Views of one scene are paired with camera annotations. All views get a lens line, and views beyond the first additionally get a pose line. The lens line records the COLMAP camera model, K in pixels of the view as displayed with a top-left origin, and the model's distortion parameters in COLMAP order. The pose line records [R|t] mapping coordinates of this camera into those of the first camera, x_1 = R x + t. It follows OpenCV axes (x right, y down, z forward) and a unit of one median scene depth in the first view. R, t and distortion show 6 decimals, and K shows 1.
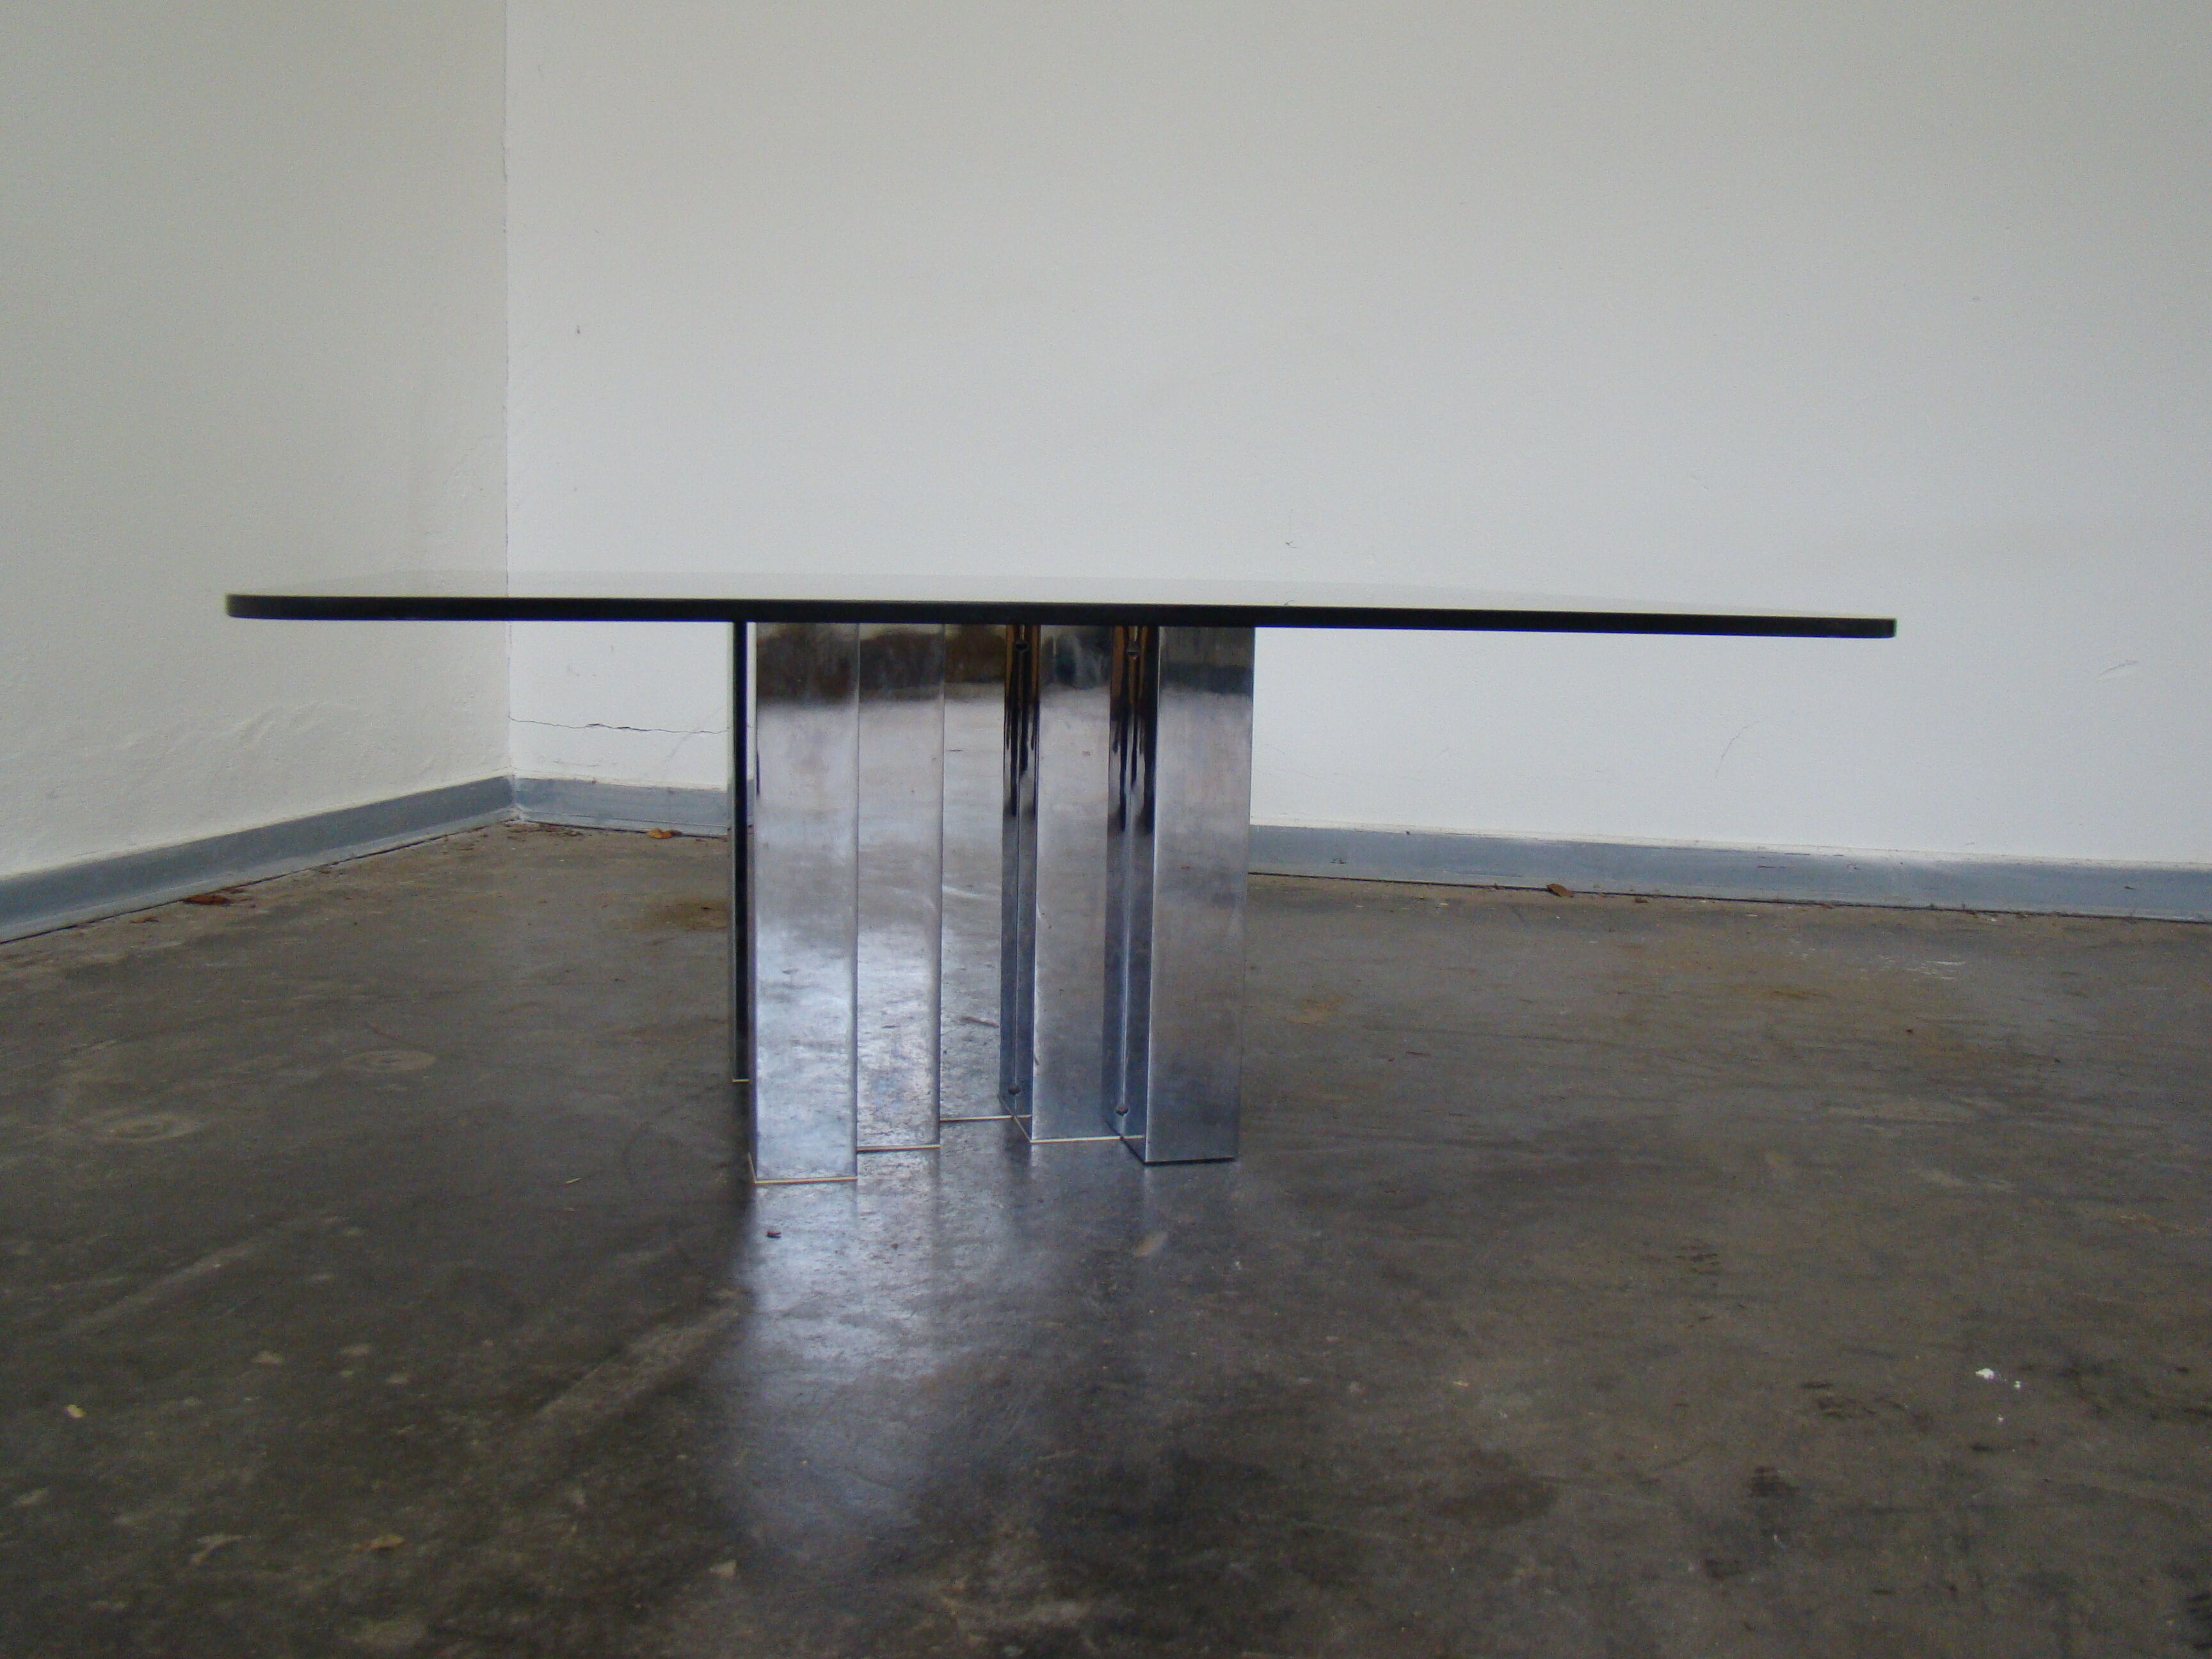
lens RADIAL K [[2052.5, 0, 1115.9], [0, 2052.5, 788.5], [0, 0, 1]] dist [-0.168045, 0.079412]
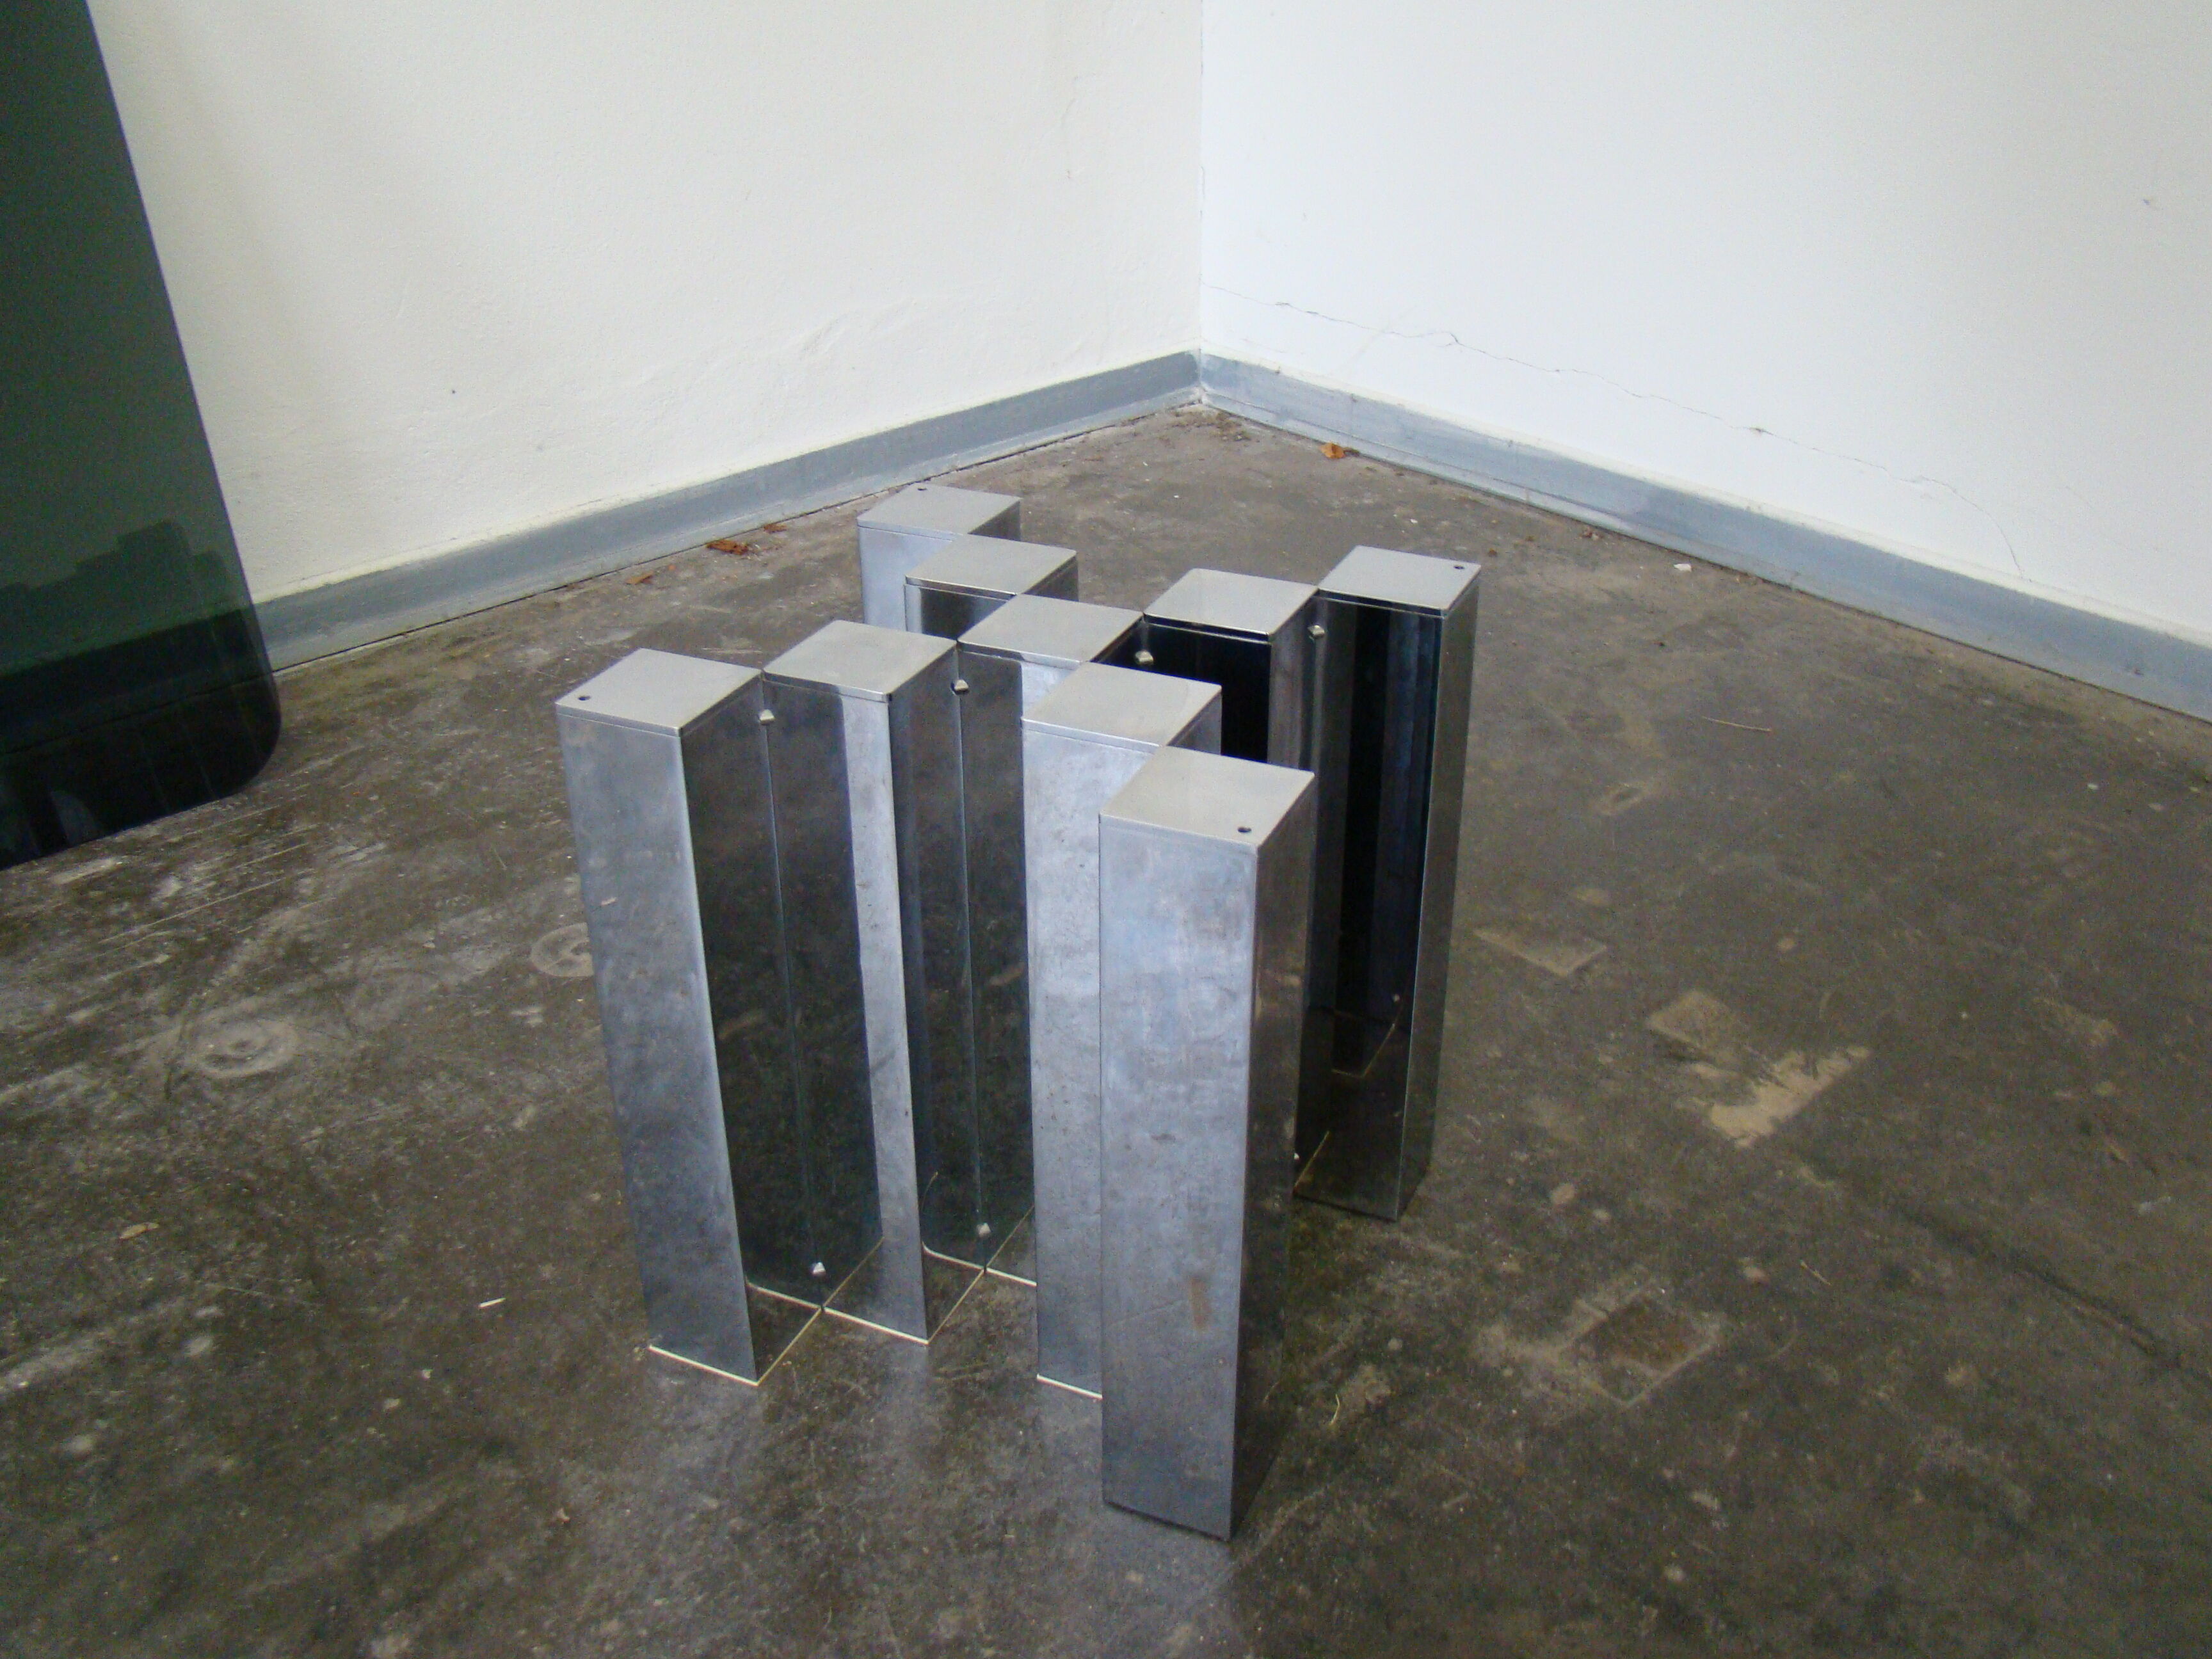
lens RADIAL K [[2052.5, 0, 1115.9], [0, 2052.5, 788.5], [0, 0, 1]] dist [-0.168045, 0.079412]
pose [[0.844230, 0.220417, -0.488560, 0.198116], [-0.038877, 0.934308, 0.354340, -0.198111], [0.534569, -0.280150, 0.797341, 0.337389]]
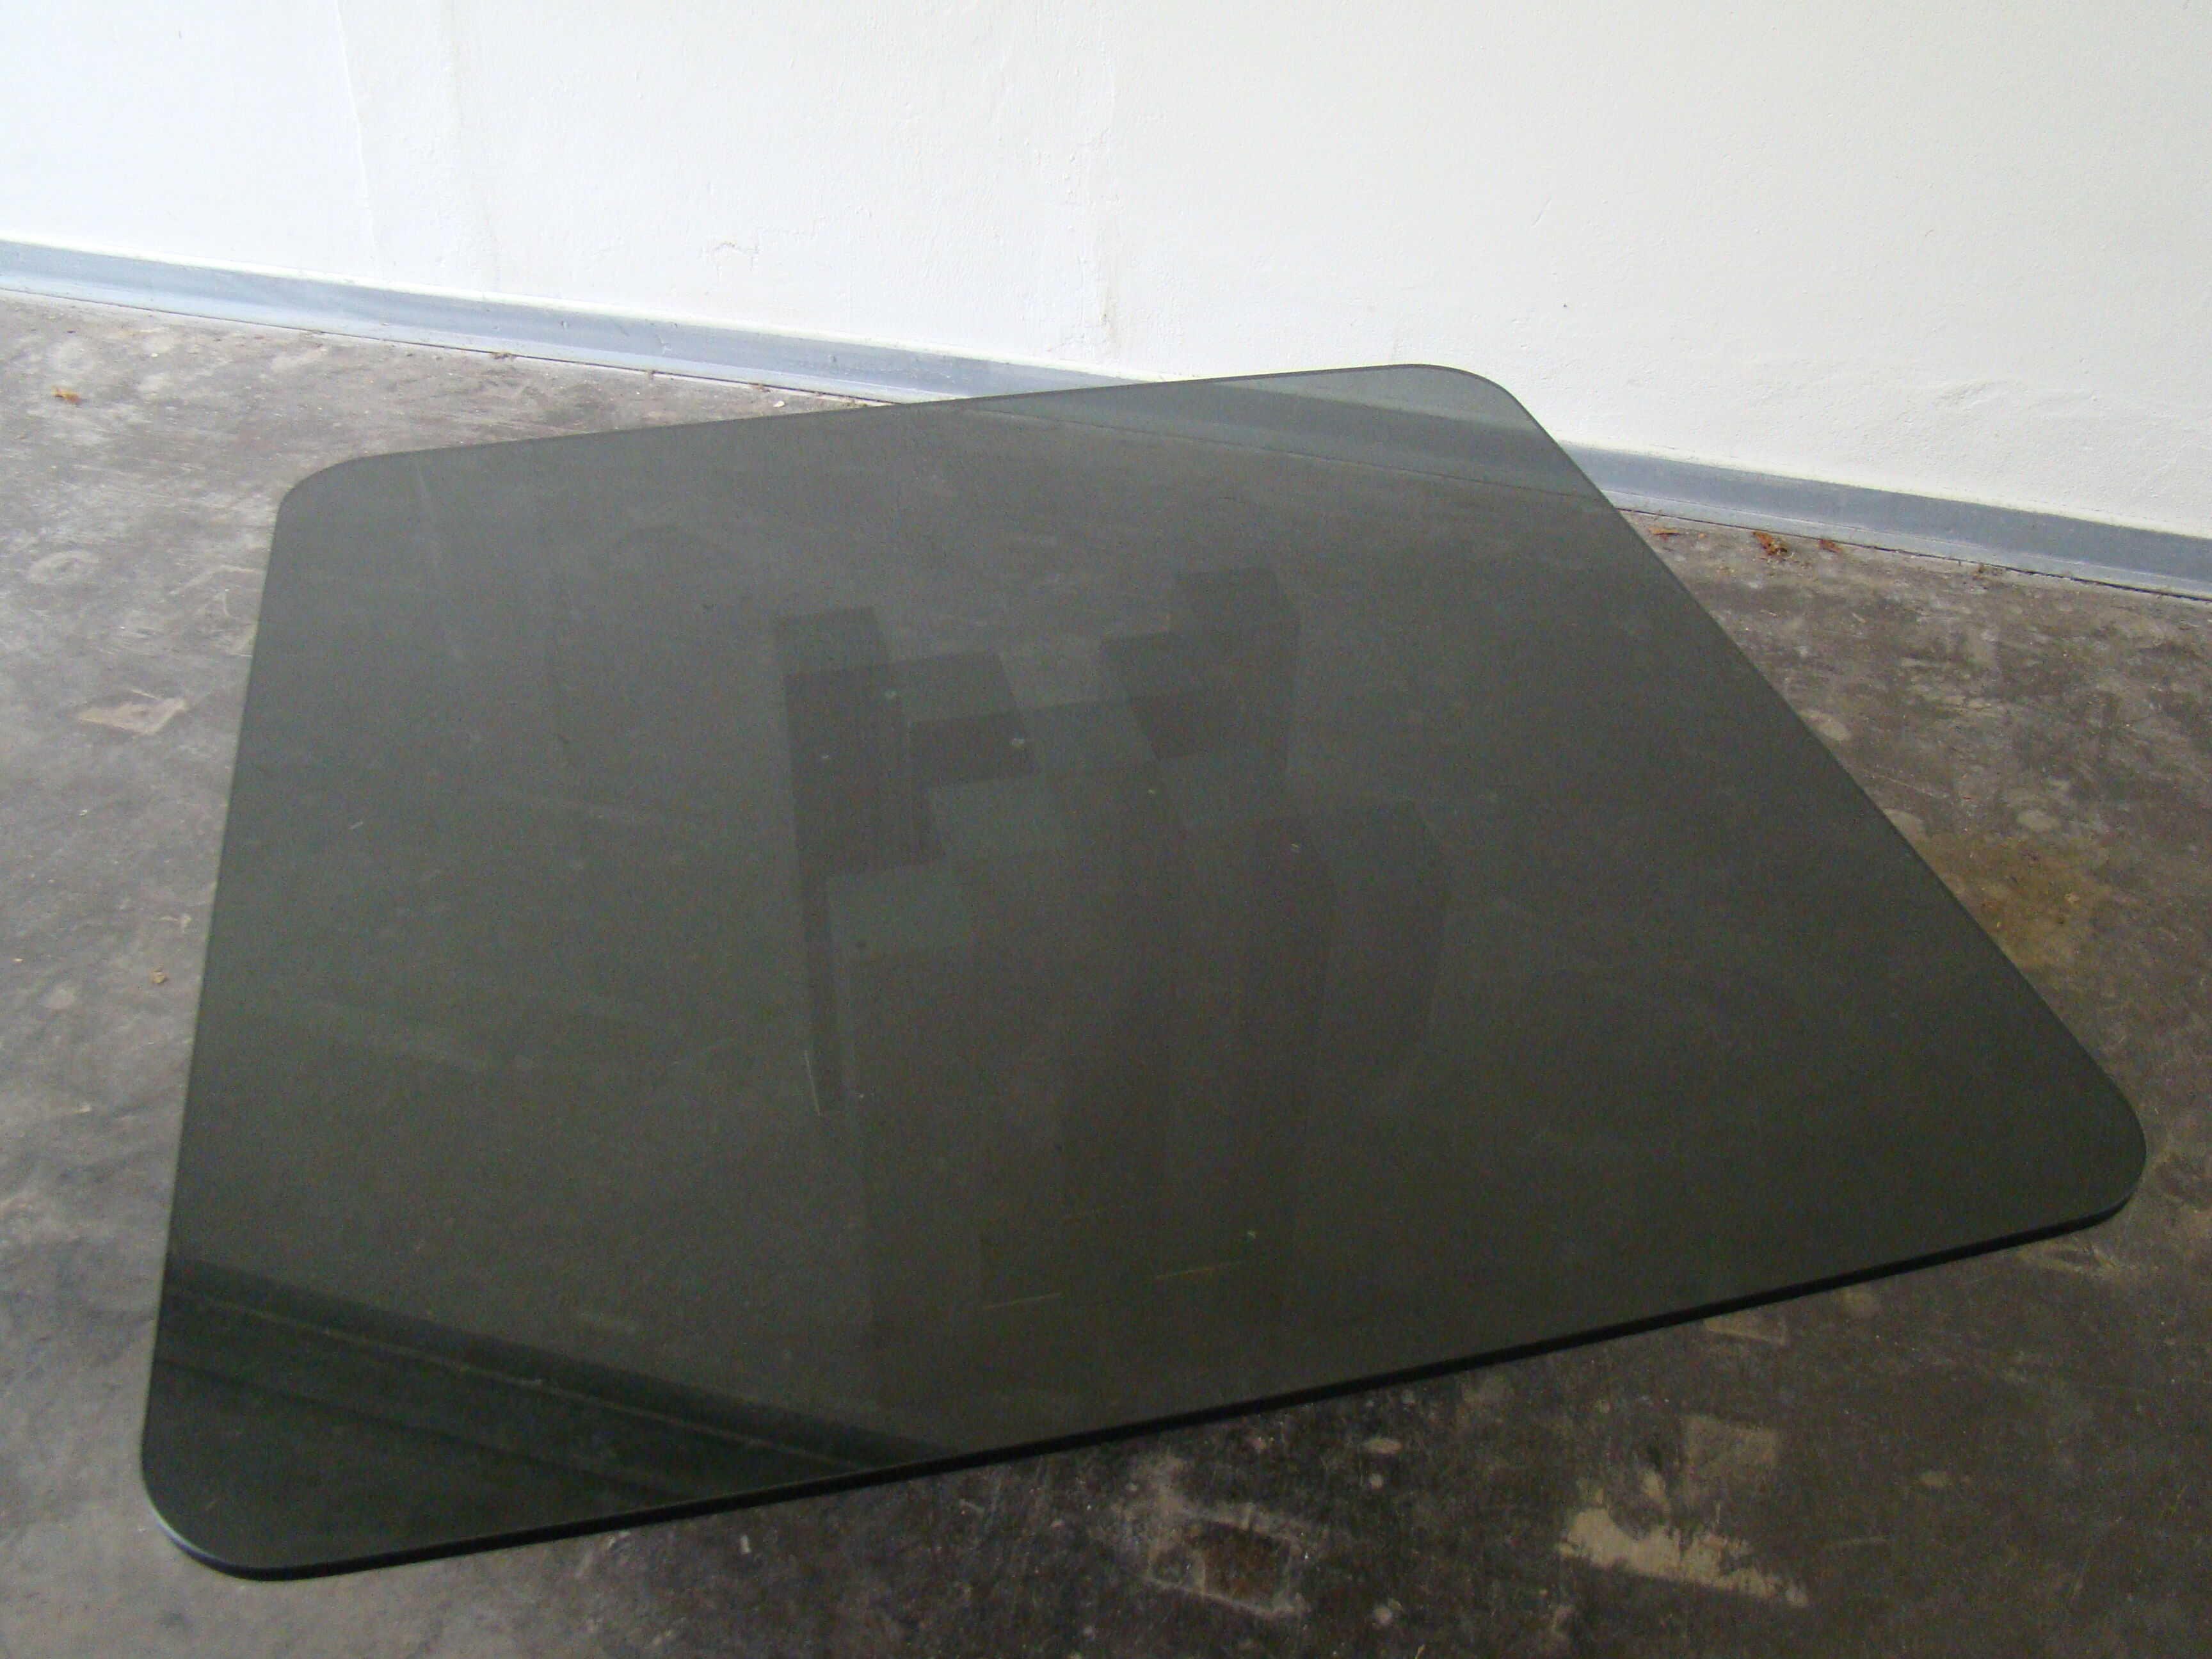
lens RADIAL K [[2045.9, 0, 1129.5], [0, 2045.9, 826.6], [0, 0, 1]] dist [-0.180010, 0.117604]
pose [[0.014752, 0.592339, -0.805553, 0.426037], [-0.144733, 0.798421, 0.584445, -0.383771], [0.989361, 0.107968, 0.097510, 0.675439]]
